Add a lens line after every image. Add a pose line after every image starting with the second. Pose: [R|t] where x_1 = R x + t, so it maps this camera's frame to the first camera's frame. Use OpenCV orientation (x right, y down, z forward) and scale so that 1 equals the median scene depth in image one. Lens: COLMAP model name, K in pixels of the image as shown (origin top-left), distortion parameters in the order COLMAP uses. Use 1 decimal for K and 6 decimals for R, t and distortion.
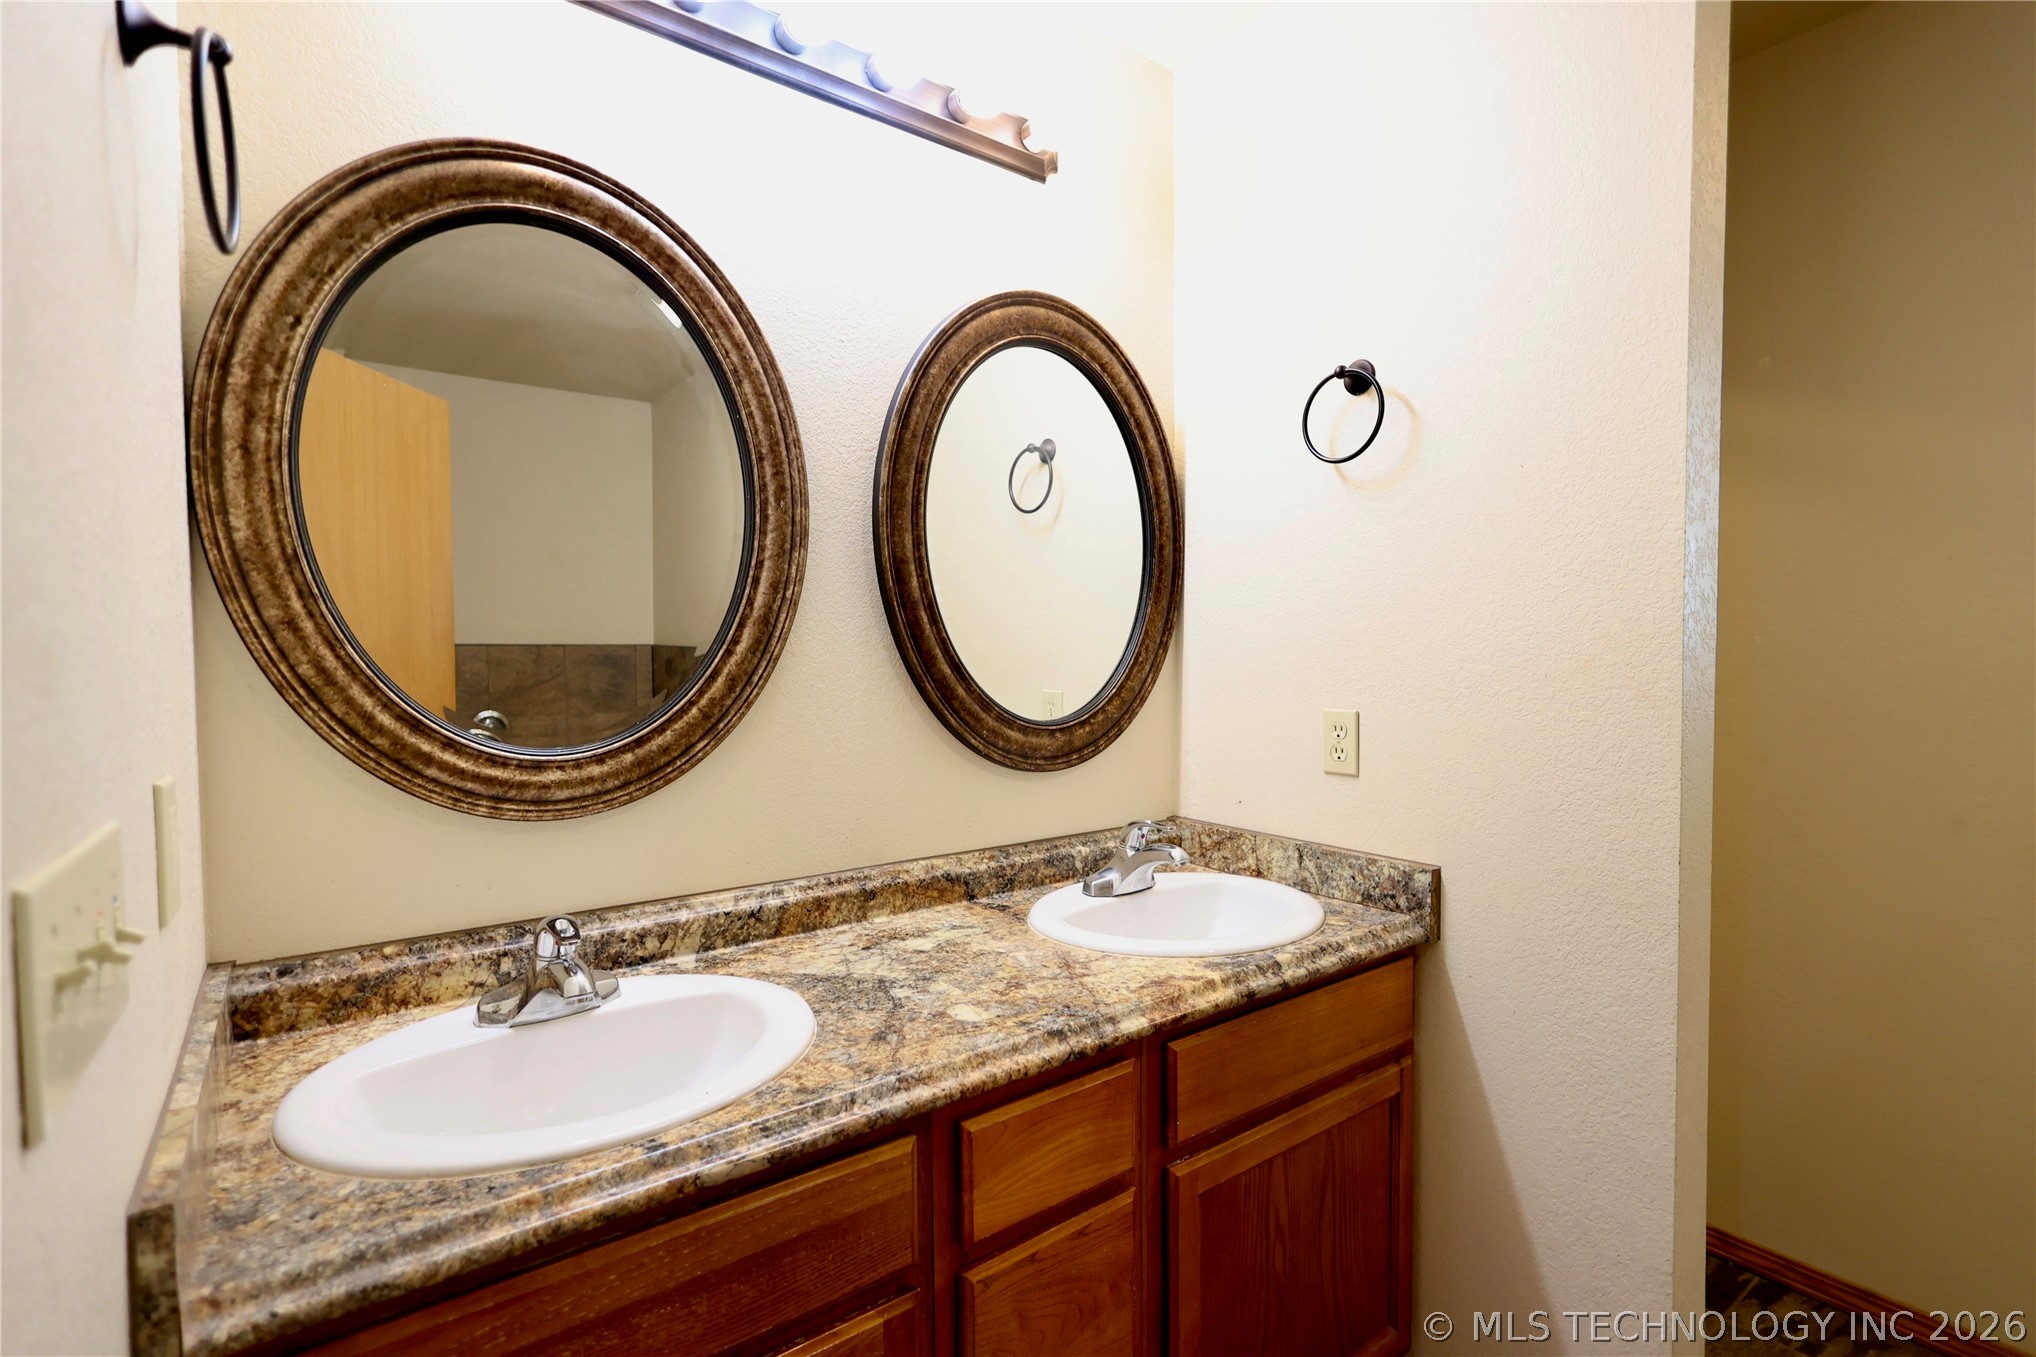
lens RADIAL K [[942.6, 0, 1022.3], [0, 942.6, 684.7], [0, 0, 1]] dist [-0.001034, 0.001241]
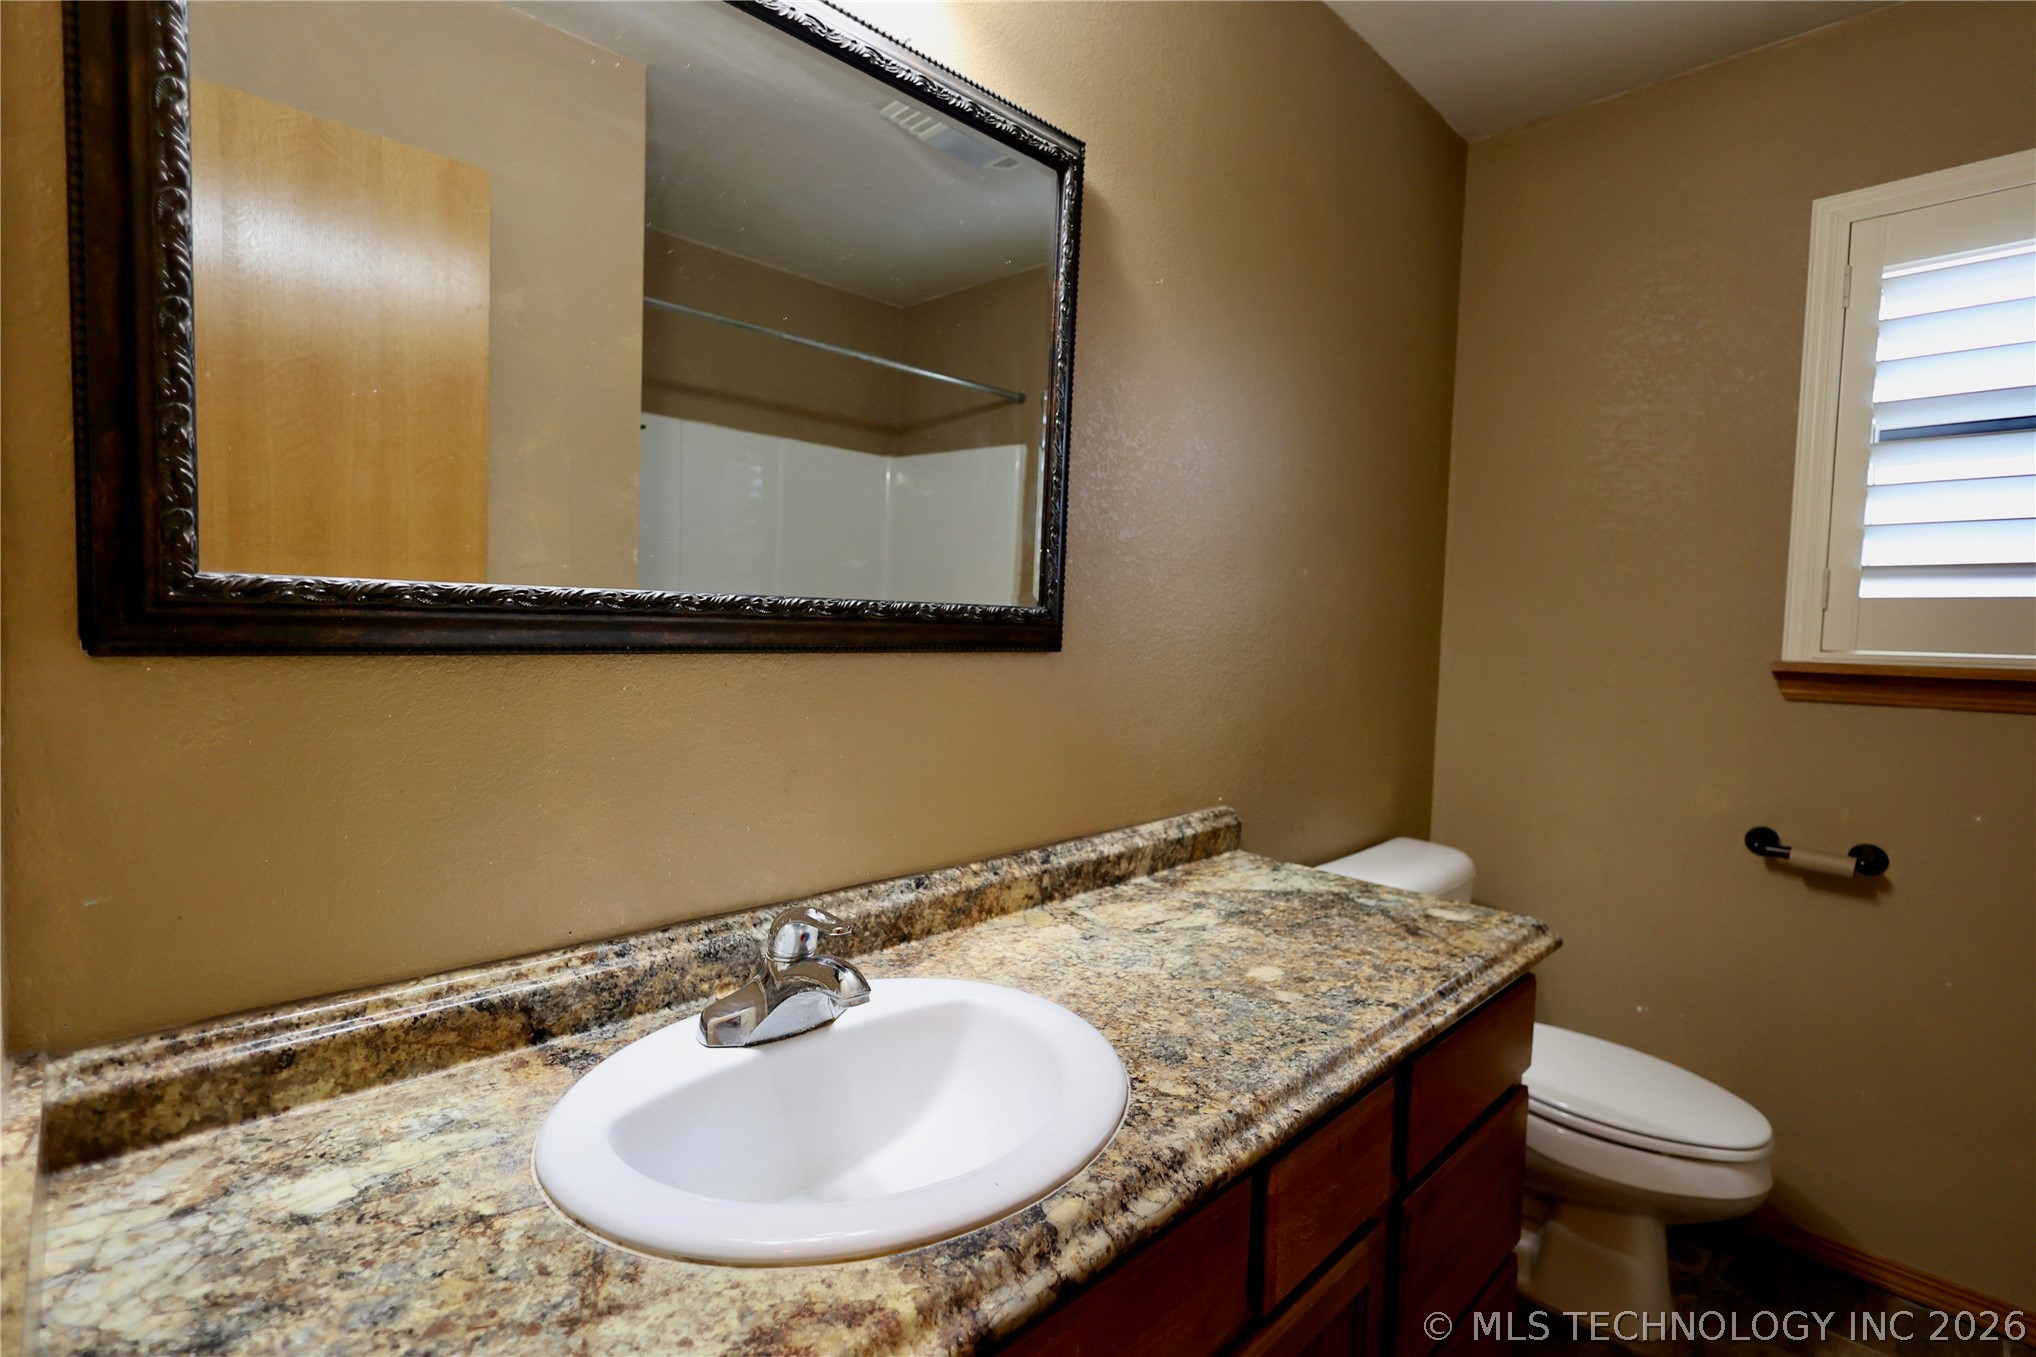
lens RADIAL K [[942.6, 0, 1011.8], [0, 942.6, 679.0], [0, 0, 1]] dist [-0.001034, 0.001241]
pose [[0.991271, 0.021632, 0.130050, 0.160141], [-0.023586, 0.999631, 0.013506, 0.002435], [-0.129710, -0.016455, 0.991415, 0.463056]]
